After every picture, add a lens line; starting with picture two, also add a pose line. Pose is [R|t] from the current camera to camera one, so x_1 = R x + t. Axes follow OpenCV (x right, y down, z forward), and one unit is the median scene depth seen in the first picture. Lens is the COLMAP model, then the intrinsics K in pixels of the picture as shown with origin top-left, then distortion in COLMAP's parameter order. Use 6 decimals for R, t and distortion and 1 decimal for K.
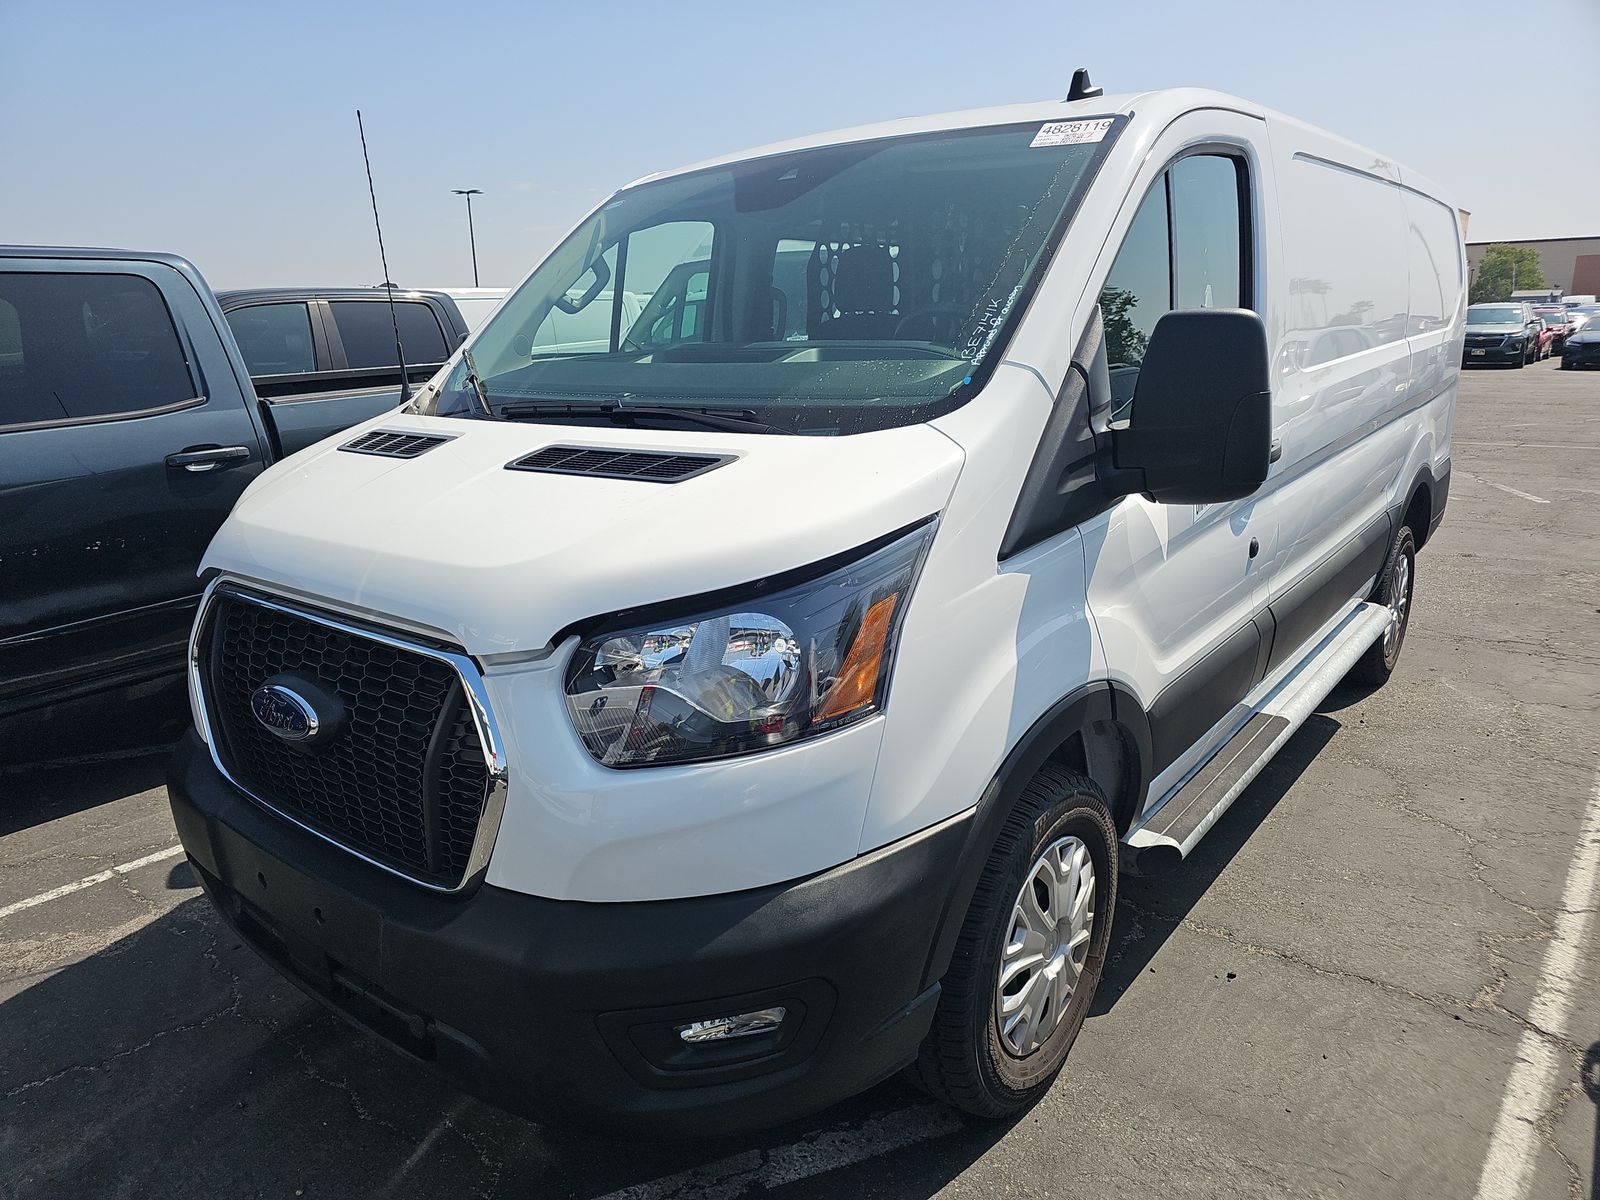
lens RADIAL K [[1058.9, 0, 800.0], [0, 1058.9, 600.0], [0, 0, 1]] dist [0.023139, -0.003035]
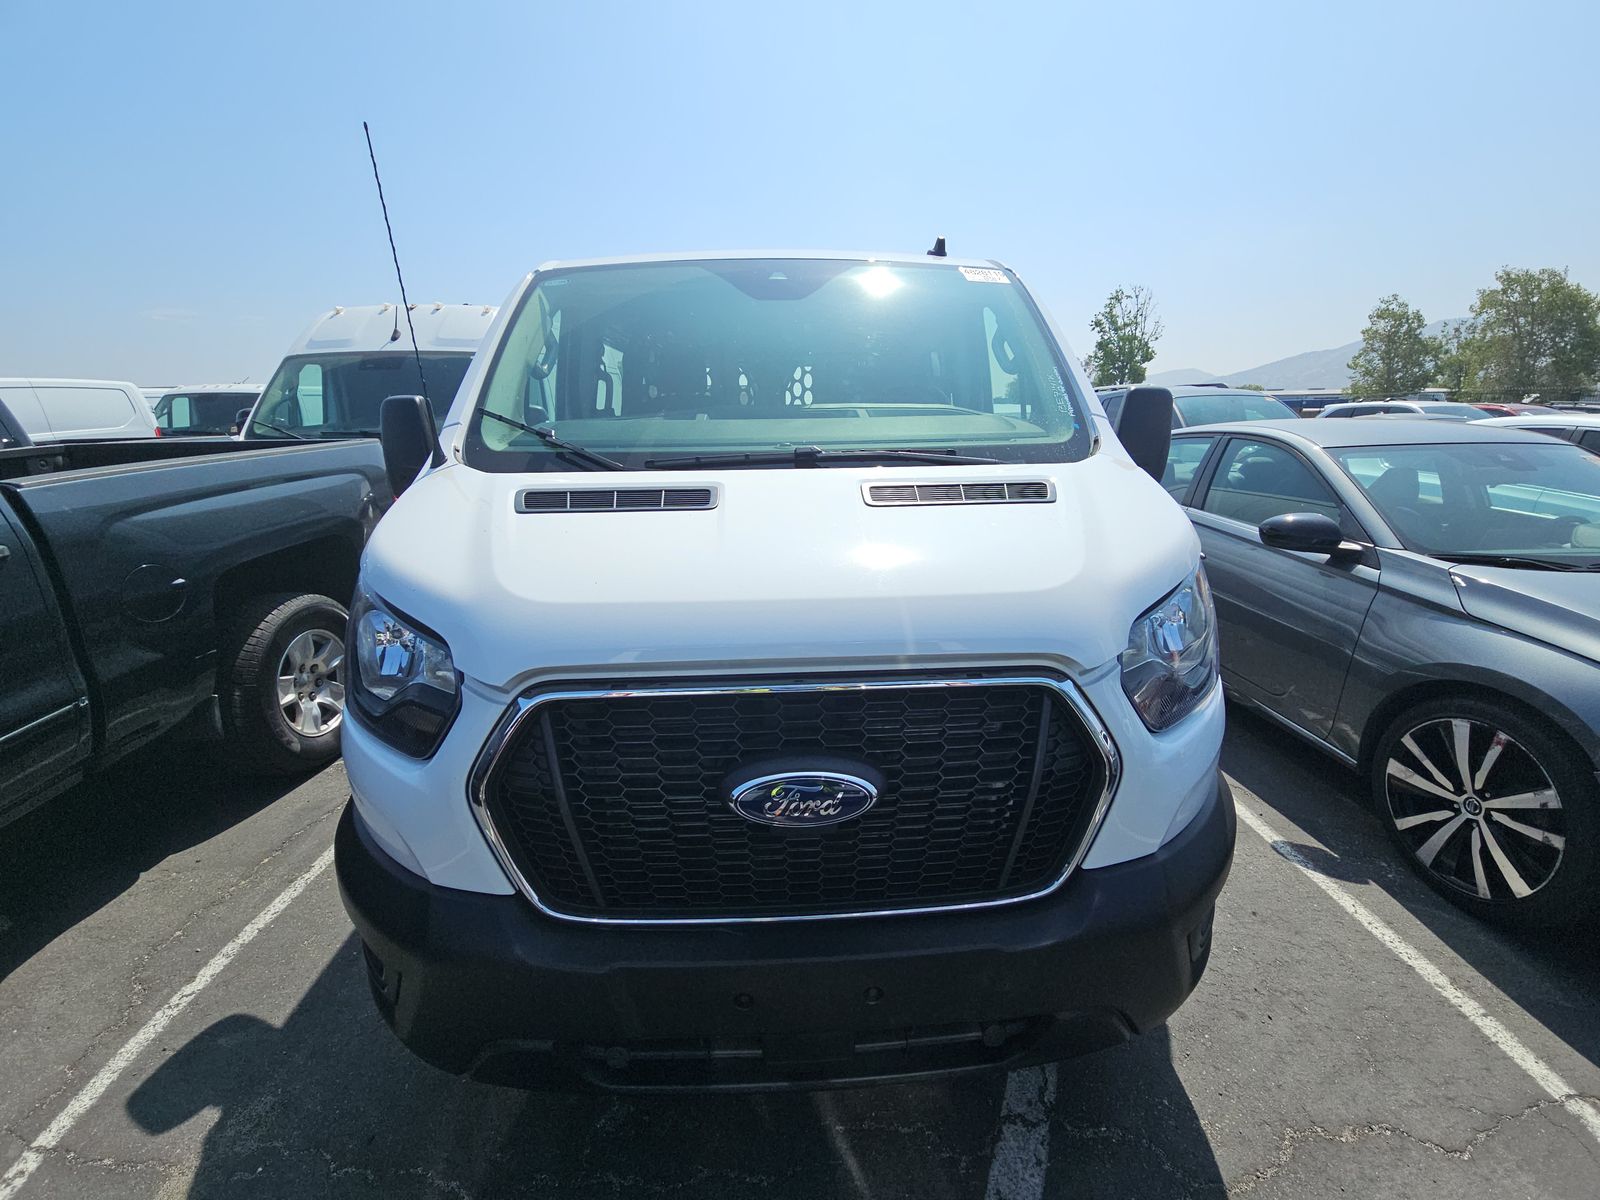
lens RADIAL K [[630.2, 0, 796.2], [0, 630.2, 594.8], [0, 0, 1]] dist [0.026484, -0.019104]
pose [[0.743240, -0.166583, 0.647954, -0.503711], [0.161454, 0.984540, 0.067920, -0.060835], [-0.649251, 0.054134, 0.758645, 0.381225]]
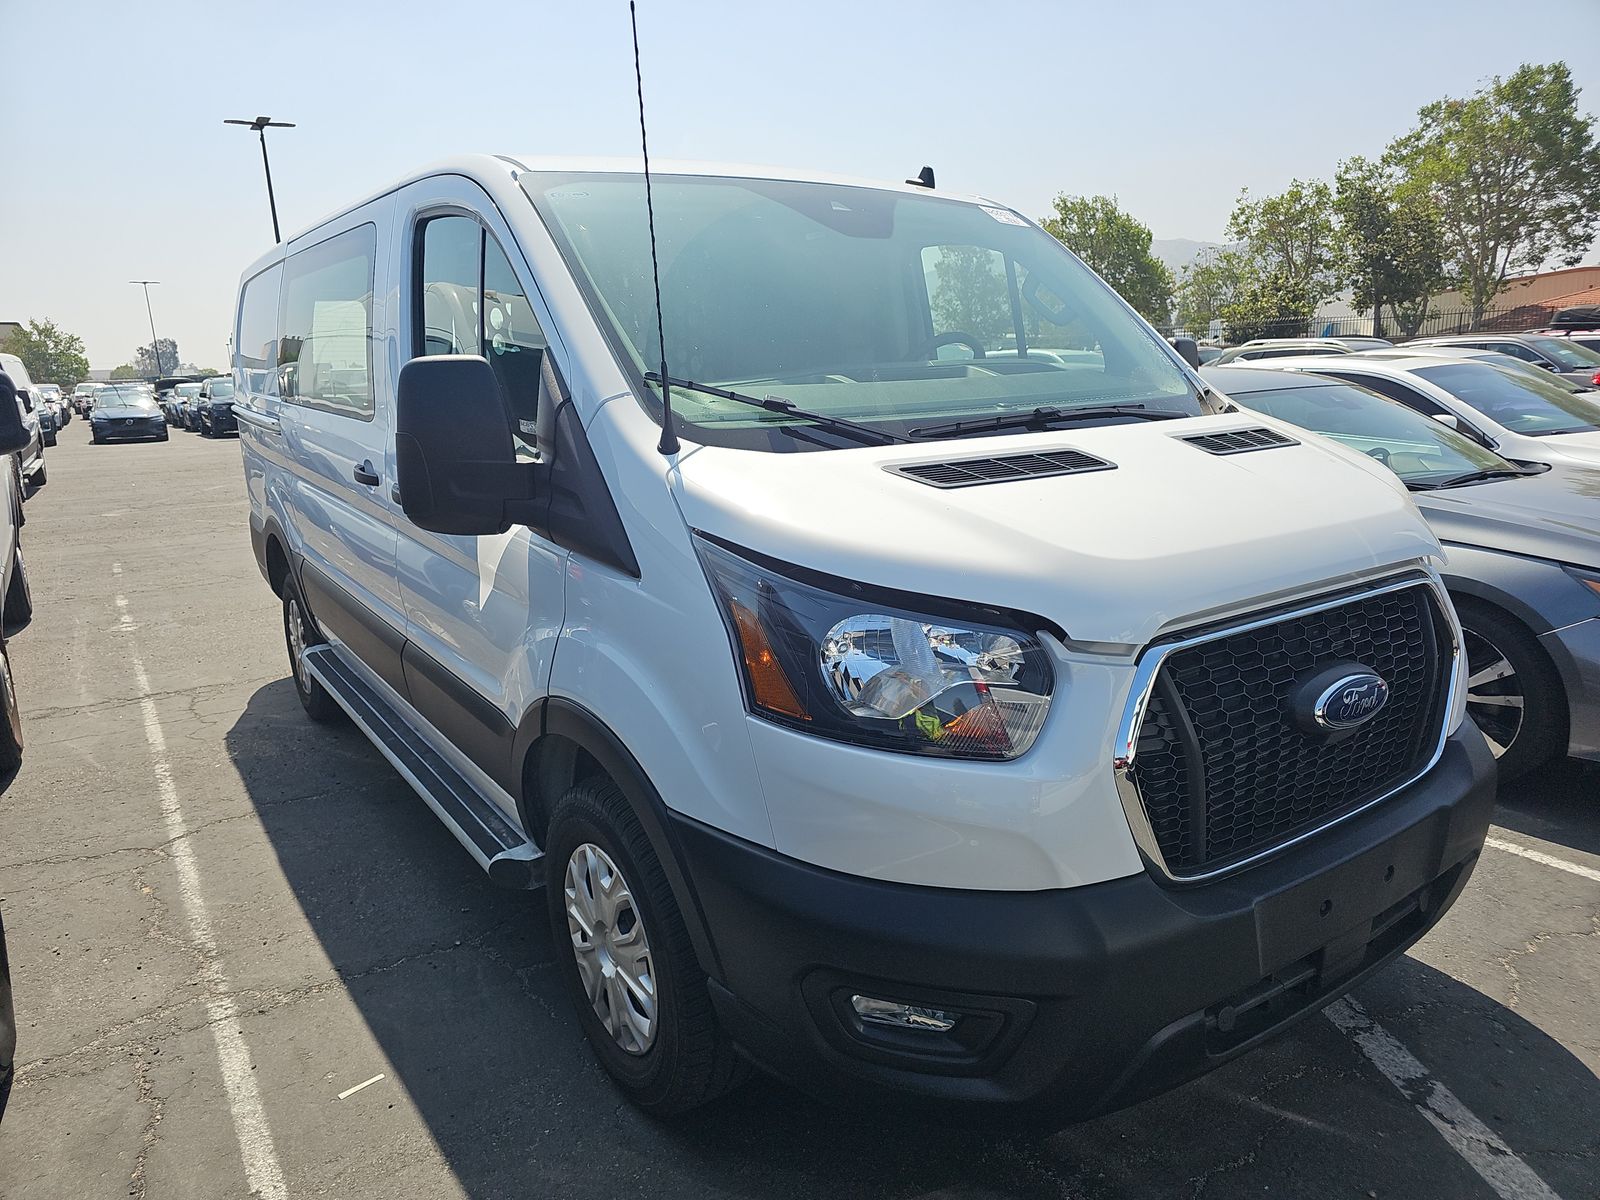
lens RADIAL K [[1058.9, 0, 800.0], [0, 1058.9, 600.0], [0, 0, 1]] dist [0.023139, -0.003035]
pose [[0.268196, -0.192159, 0.944005, -0.968605], [0.265722, 0.956647, 0.119239, -0.149155], [-0.925993, 0.218864, 0.307630, 0.723424]]
